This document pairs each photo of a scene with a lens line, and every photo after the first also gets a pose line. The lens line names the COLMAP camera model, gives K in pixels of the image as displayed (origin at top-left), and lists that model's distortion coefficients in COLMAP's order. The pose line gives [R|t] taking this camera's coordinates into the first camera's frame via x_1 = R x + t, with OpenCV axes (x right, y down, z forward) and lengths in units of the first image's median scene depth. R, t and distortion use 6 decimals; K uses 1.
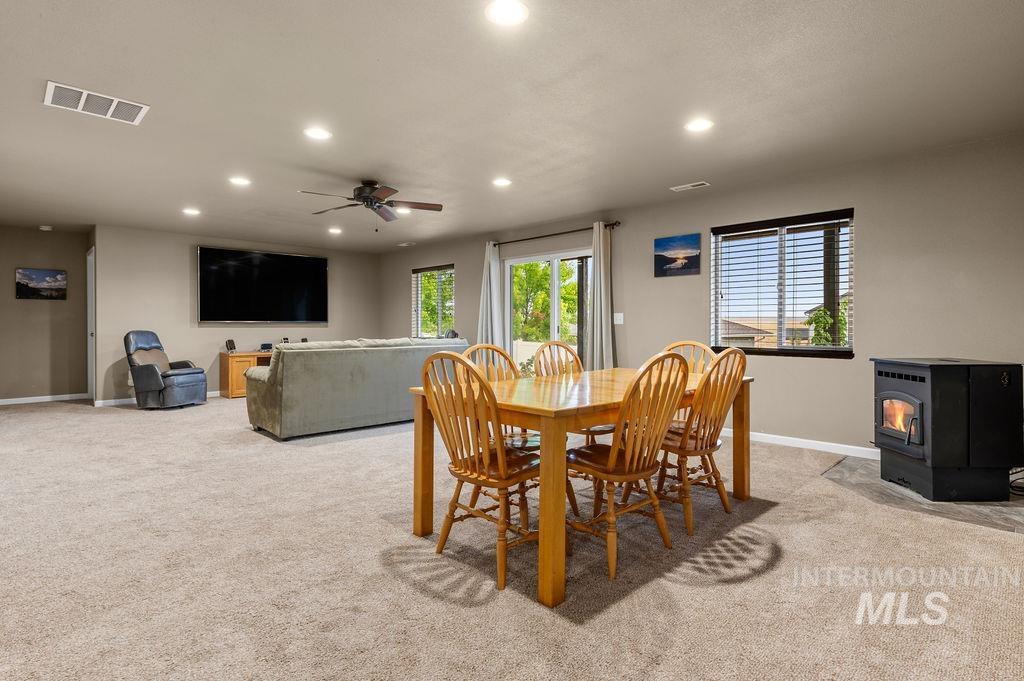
lens RADIAL K [[523.7, 0, 506.6], [0, 523.7, 339.9], [0, 0, 1]] dist [0.001336, 0.000959]
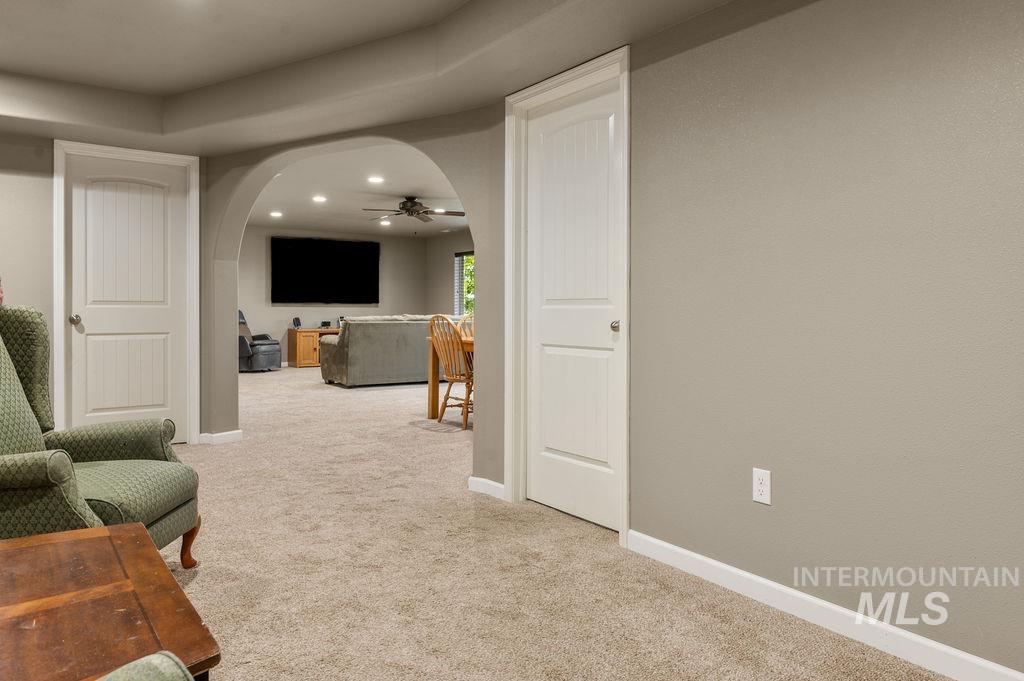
lens RADIAL K [[699.0, 0, 514.5], [0, 699.0, 332.6], [0, 0, 1]] dist [-0.001697, 0.000090]
pose [[0.991425, 0.007719, -0.130445, 0.209659], [-0.007105, 0.999961, 0.005168, 0.030627], [0.130480, -0.004197, 0.991442, -0.655678]]
